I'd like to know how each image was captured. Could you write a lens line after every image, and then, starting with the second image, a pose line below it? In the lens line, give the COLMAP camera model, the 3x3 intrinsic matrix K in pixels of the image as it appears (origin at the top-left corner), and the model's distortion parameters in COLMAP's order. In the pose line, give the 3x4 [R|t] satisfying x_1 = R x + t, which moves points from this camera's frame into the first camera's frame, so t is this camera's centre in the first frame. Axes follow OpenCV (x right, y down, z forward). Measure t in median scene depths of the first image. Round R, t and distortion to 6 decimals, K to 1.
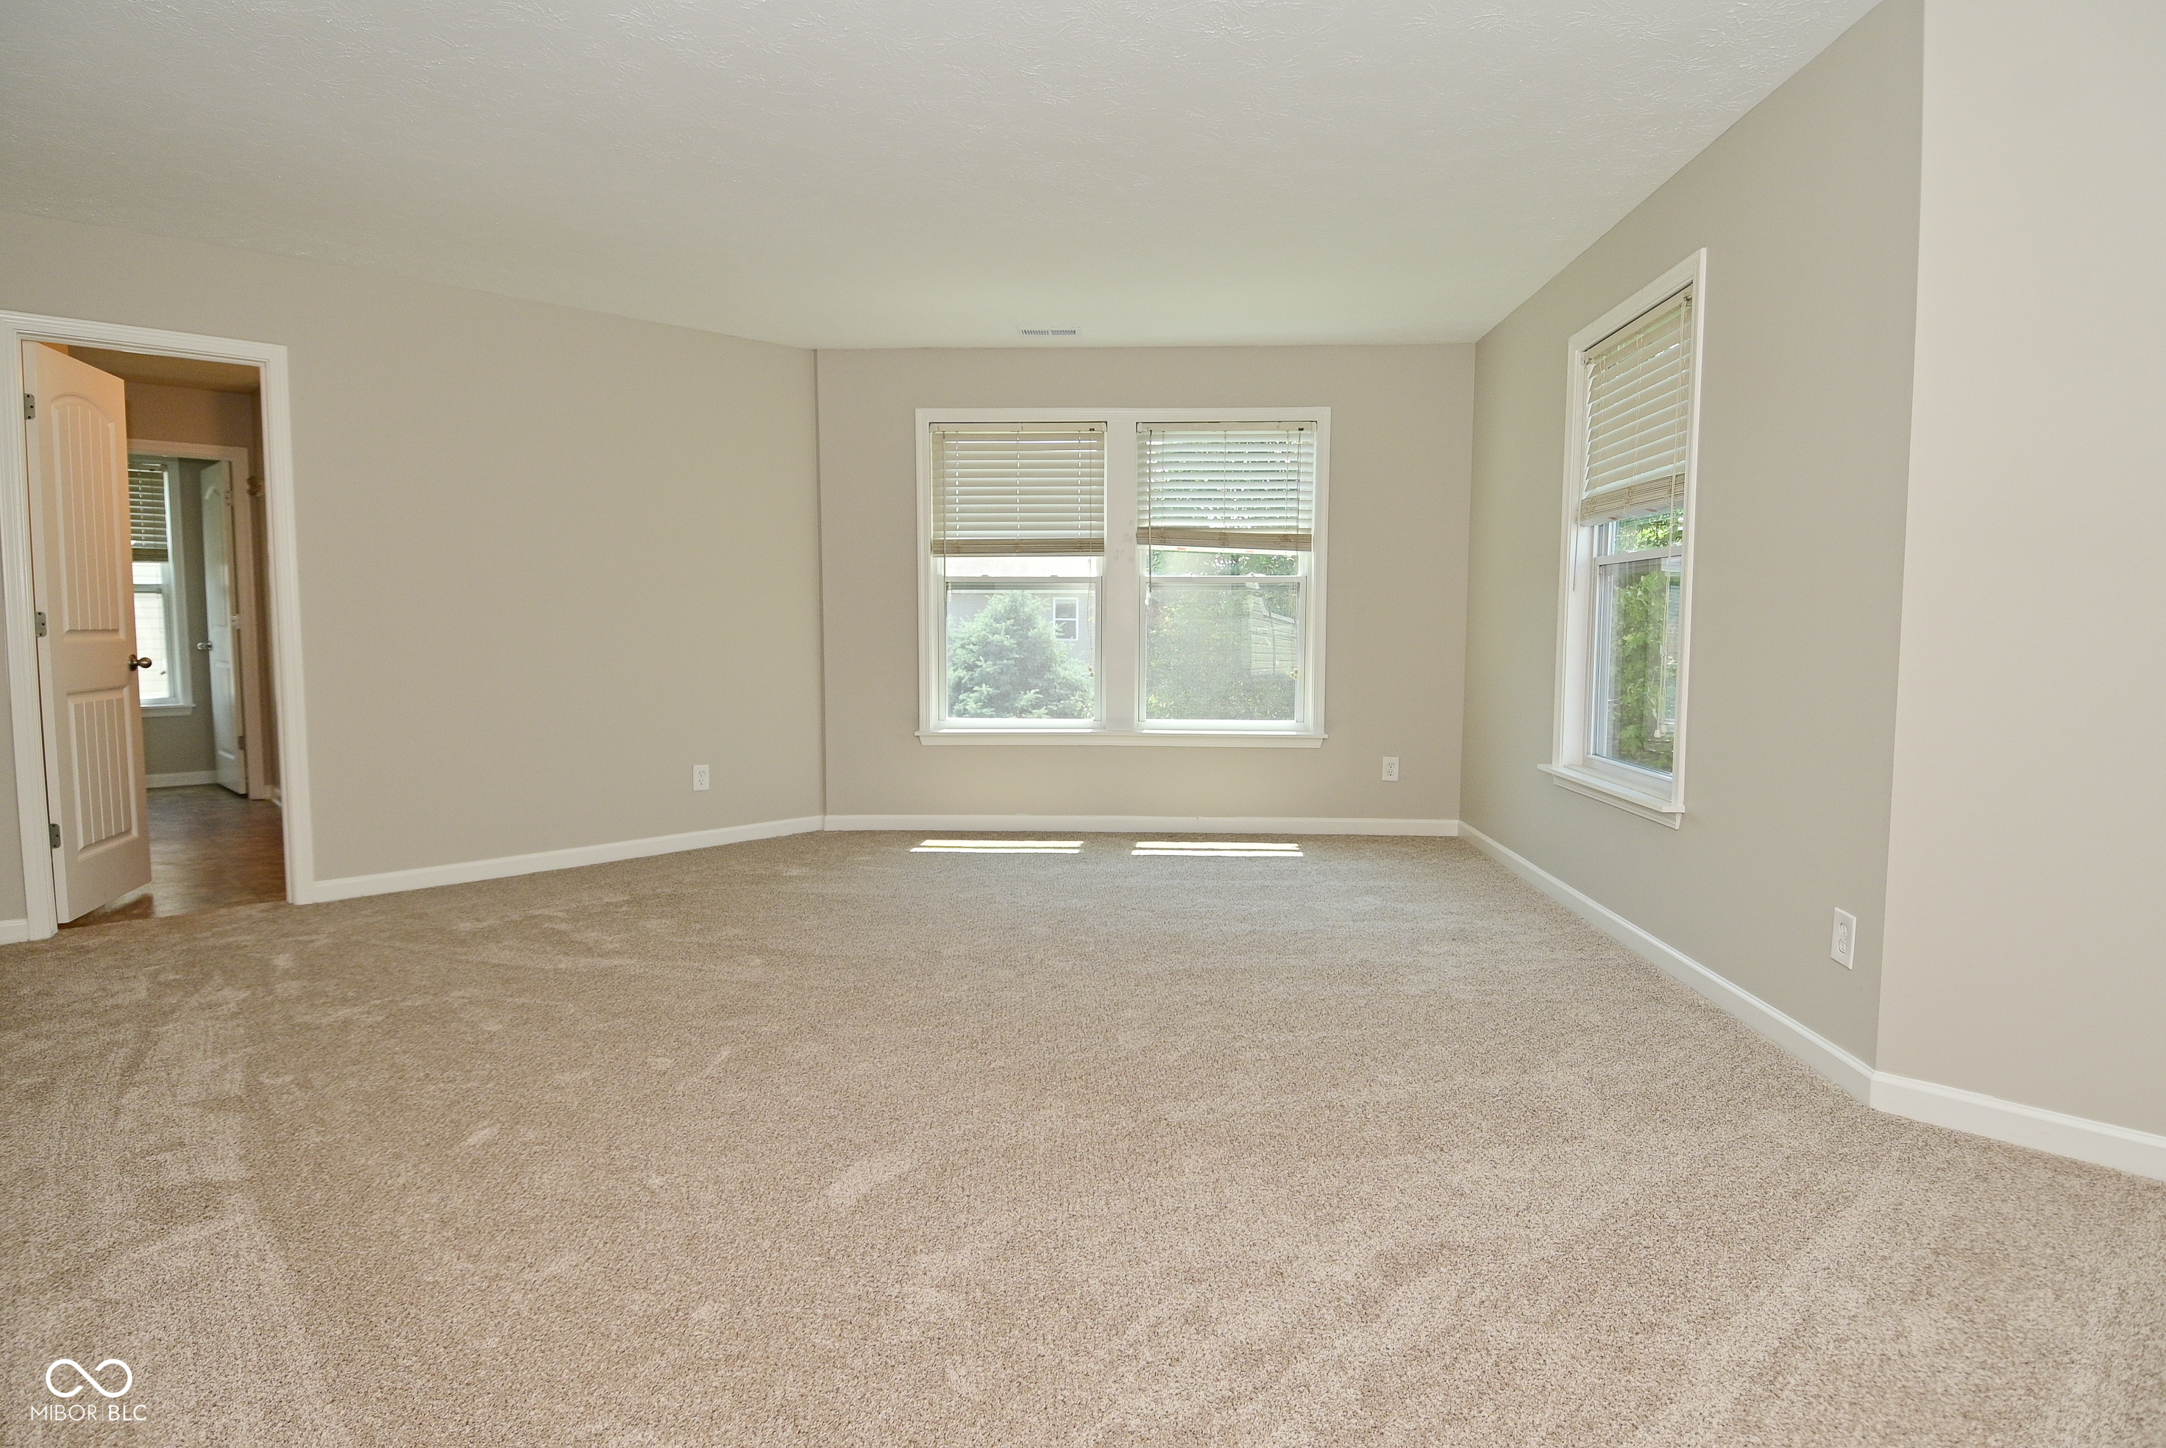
lens RADIAL K [[1129.3, 0, 1081.3], [0, 1129.3, 722.4], [0, 0, 1]] dist [0.035875, -0.036624]
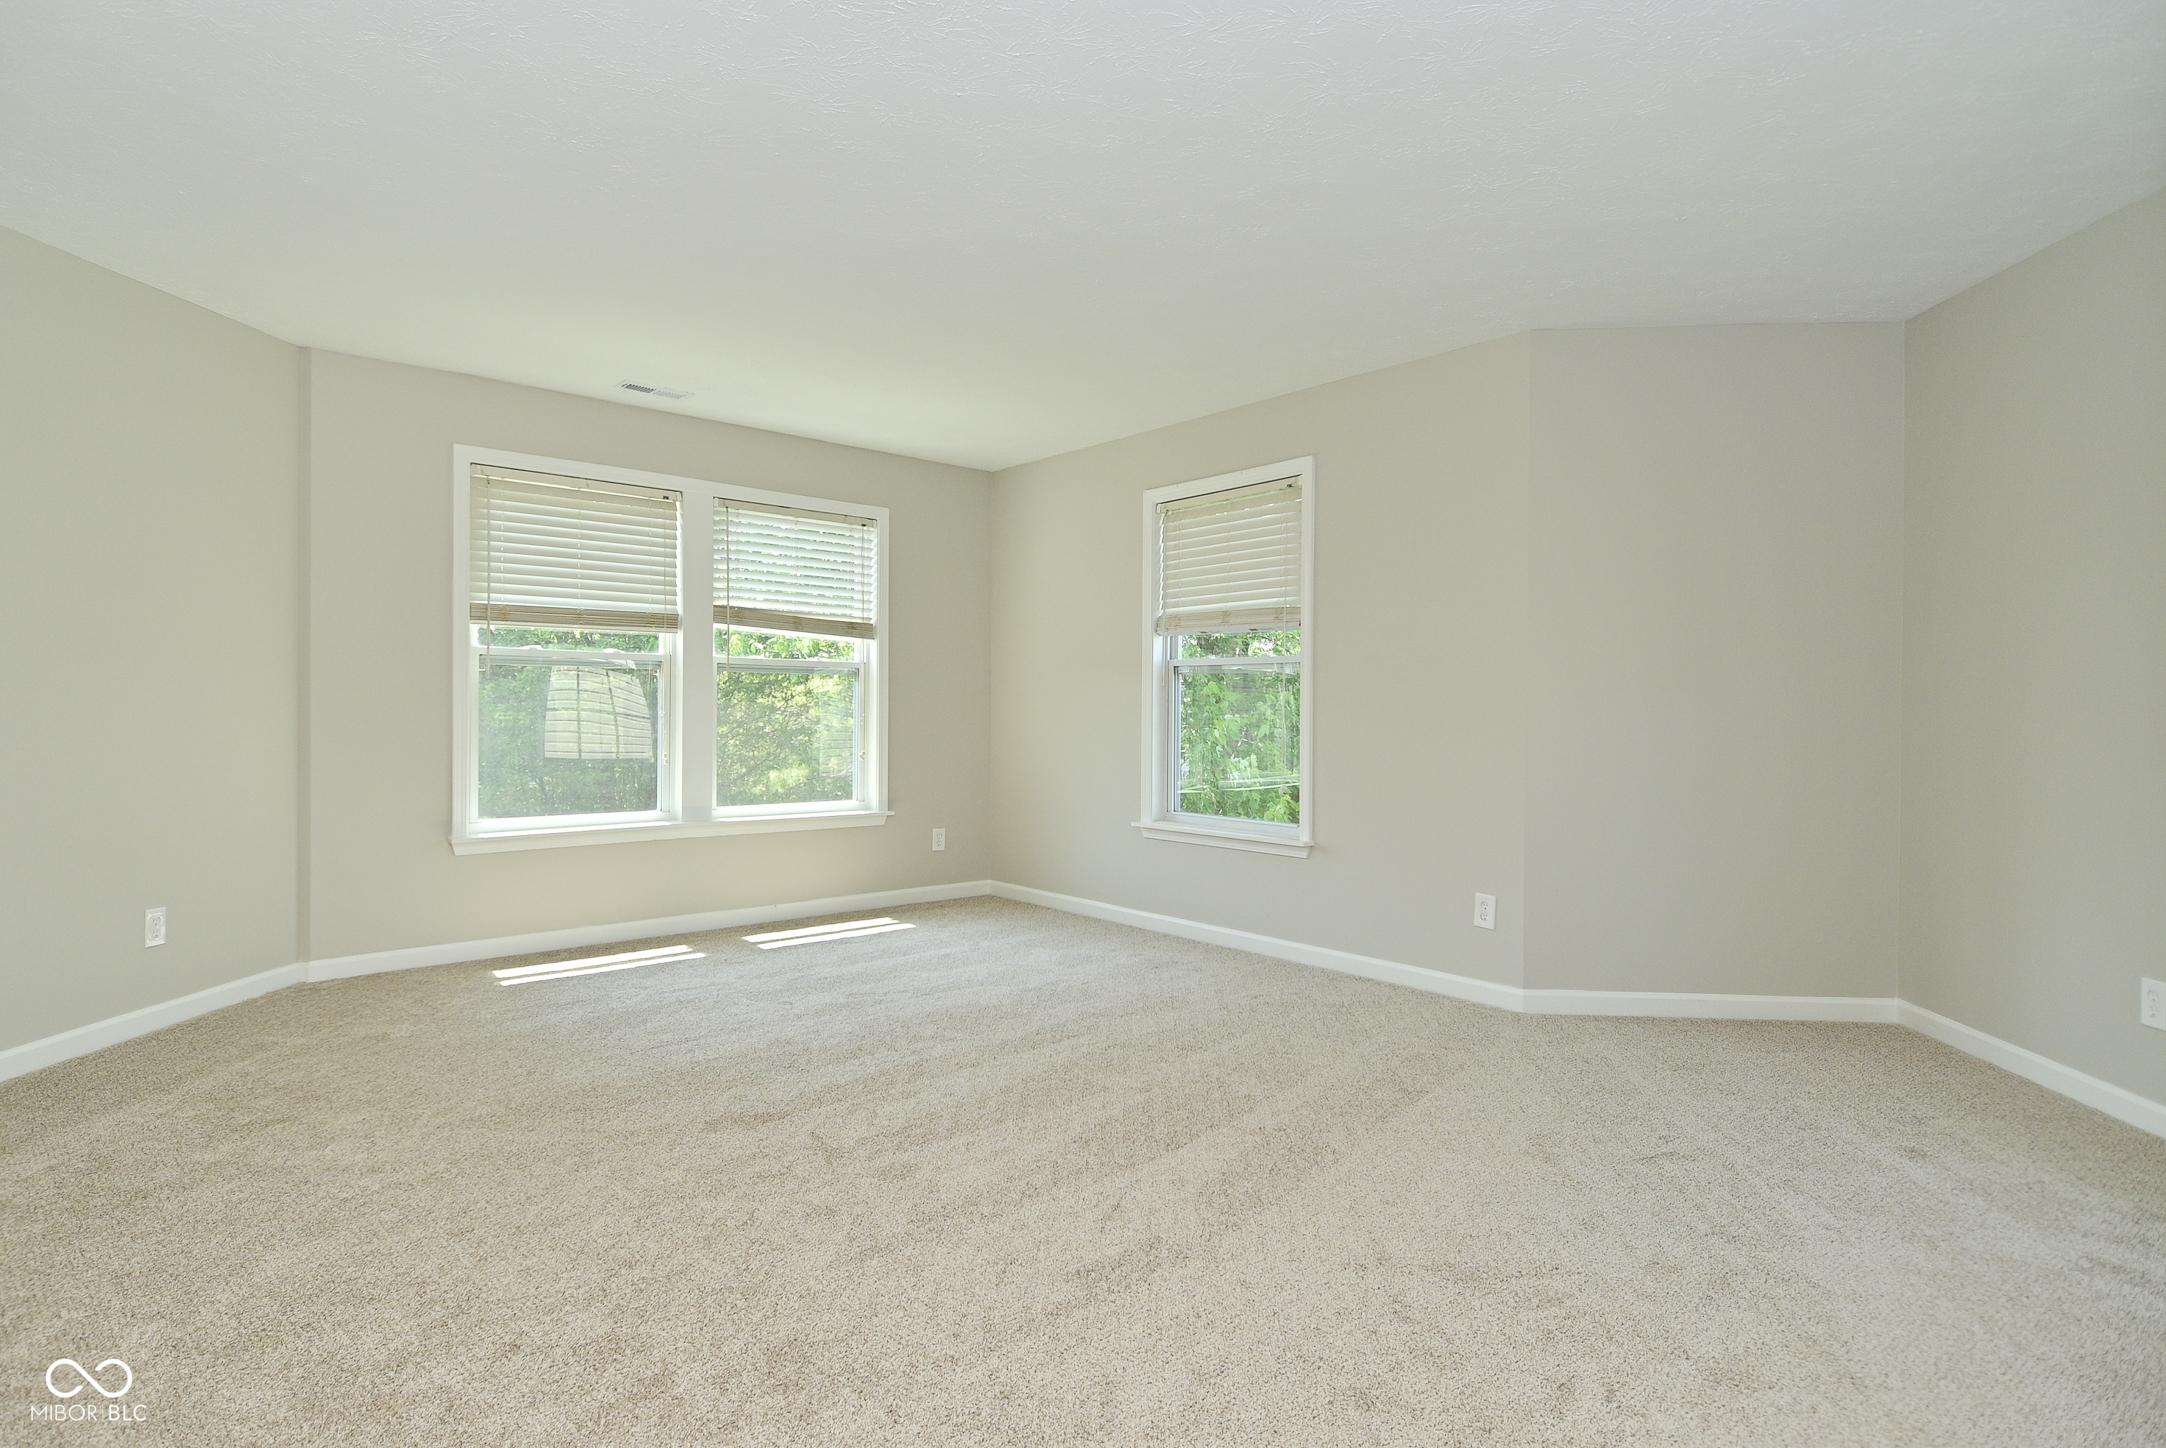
lens RADIAL K [[1129.3, 0, 1092.5], [0, 1129.3, 715.2], [0, 0, 1]] dist [0.035875, -0.036624]
pose [[0.721475, 0.000889, 0.692440, -0.381408], [0.051123, 0.997202, -0.054547, -0.011775], [-0.690551, 0.074753, 0.719411, 0.100163]]
